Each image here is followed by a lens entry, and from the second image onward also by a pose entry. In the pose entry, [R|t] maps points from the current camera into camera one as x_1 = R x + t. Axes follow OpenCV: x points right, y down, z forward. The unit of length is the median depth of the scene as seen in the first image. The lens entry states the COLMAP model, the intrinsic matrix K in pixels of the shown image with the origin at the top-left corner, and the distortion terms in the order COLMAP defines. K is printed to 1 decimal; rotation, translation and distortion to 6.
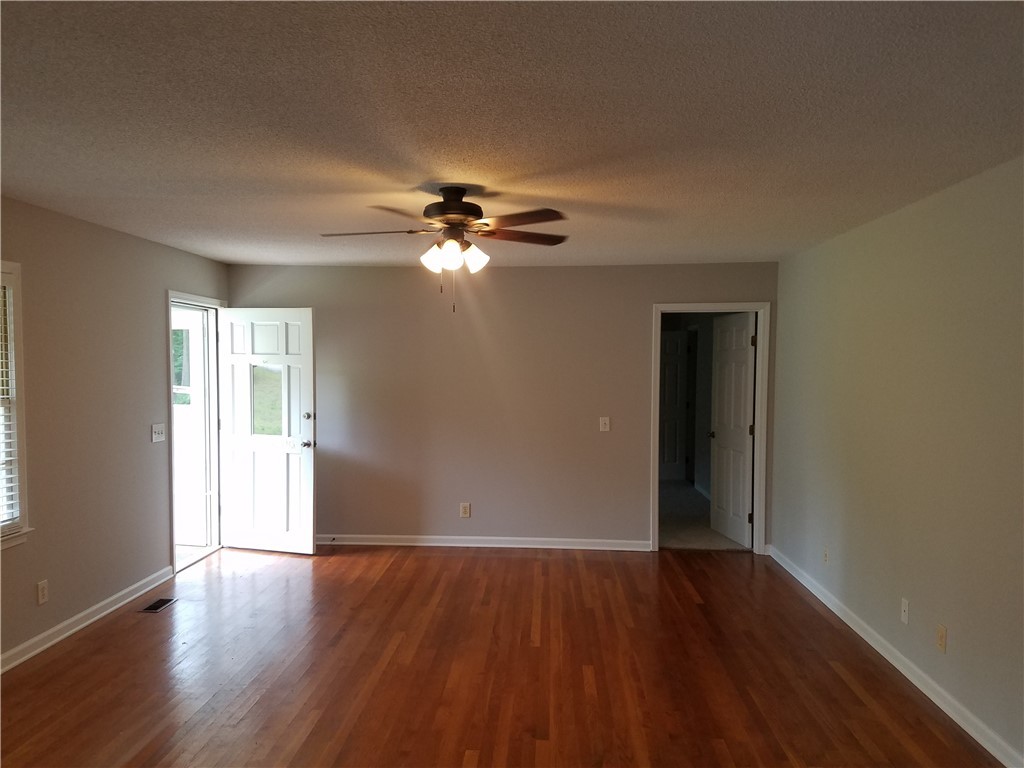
lens RADIAL K [[788.4, 0, 501.1], [0, 788.4, 394.9], [0, 0, 1]] dist [0.236438, -0.423534]
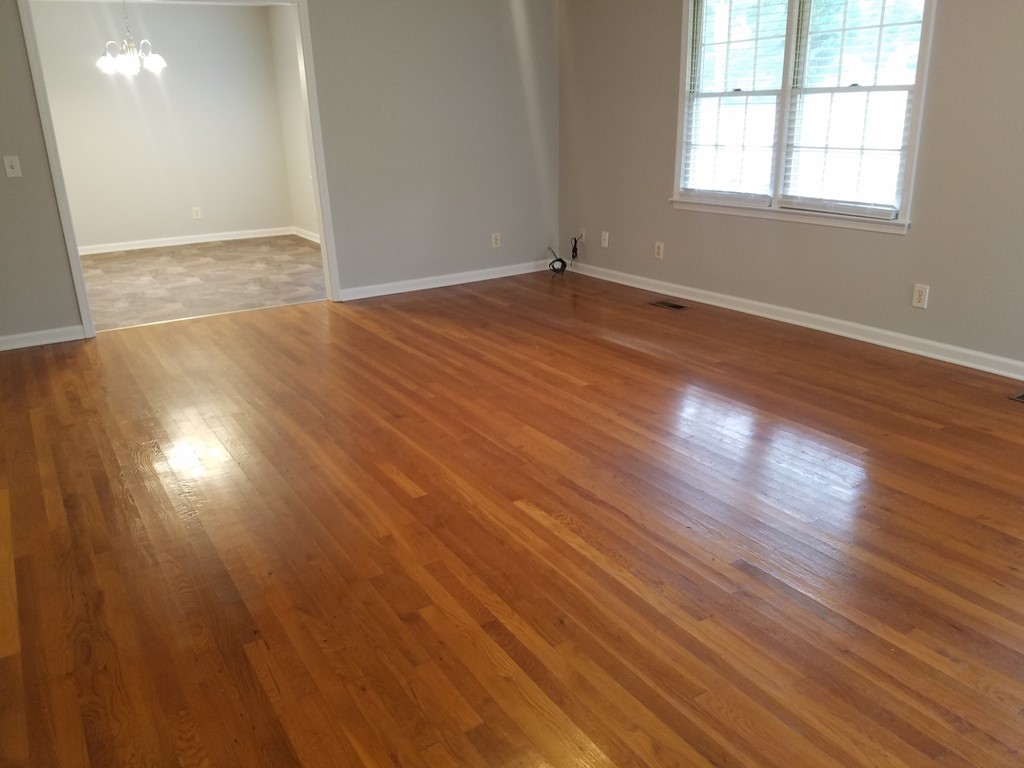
lens RADIAL K [[769.9, 0, 470.7], [0, 769.9, 383.1], [0, 0, 1]] dist [0.099010, -0.112234]
pose [[-0.832226, 0.208922, -0.513568, 0.399474], [0.009682, 0.931622, 0.363299, -0.005251], [0.554352, 0.297374, -0.777343, 1.522360]]
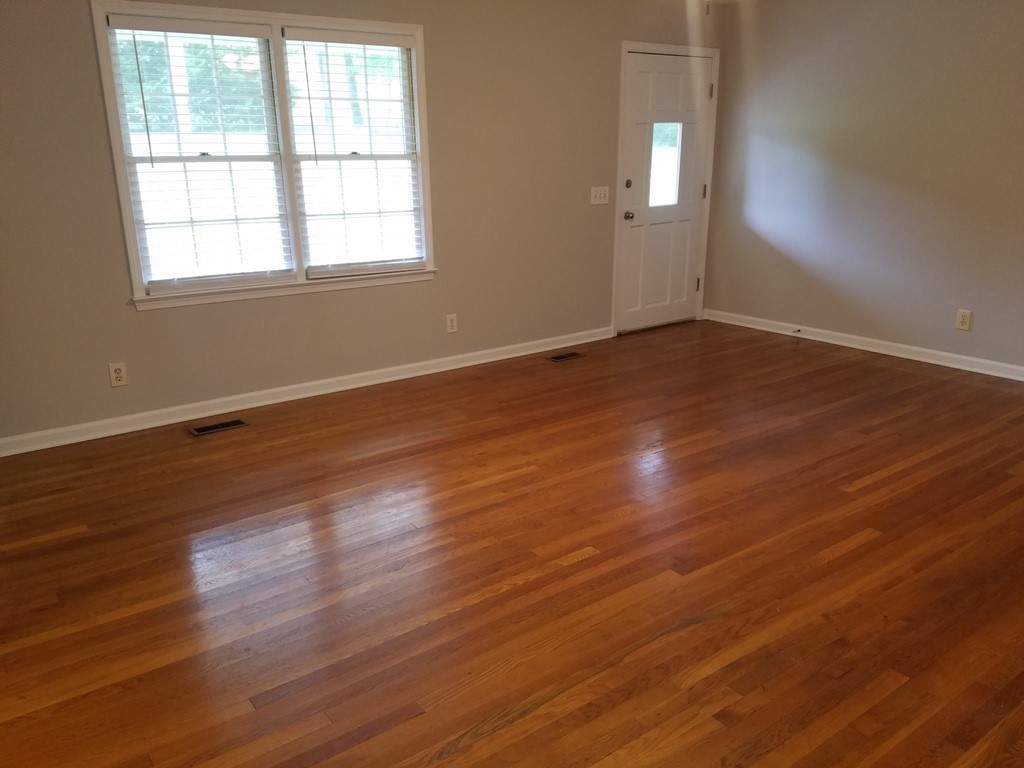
lens RADIAL K [[788.4, 0, 501.1], [0, 788.4, 394.9], [0, 0, 1]] dist [0.236438, -0.423534]
pose [[0.636527, 0.211222, -0.741768, 0.404275], [-0.014902, 0.964956, 0.261989, 0.035731], [0.771111, -0.155709, 0.617368, 0.318076]]
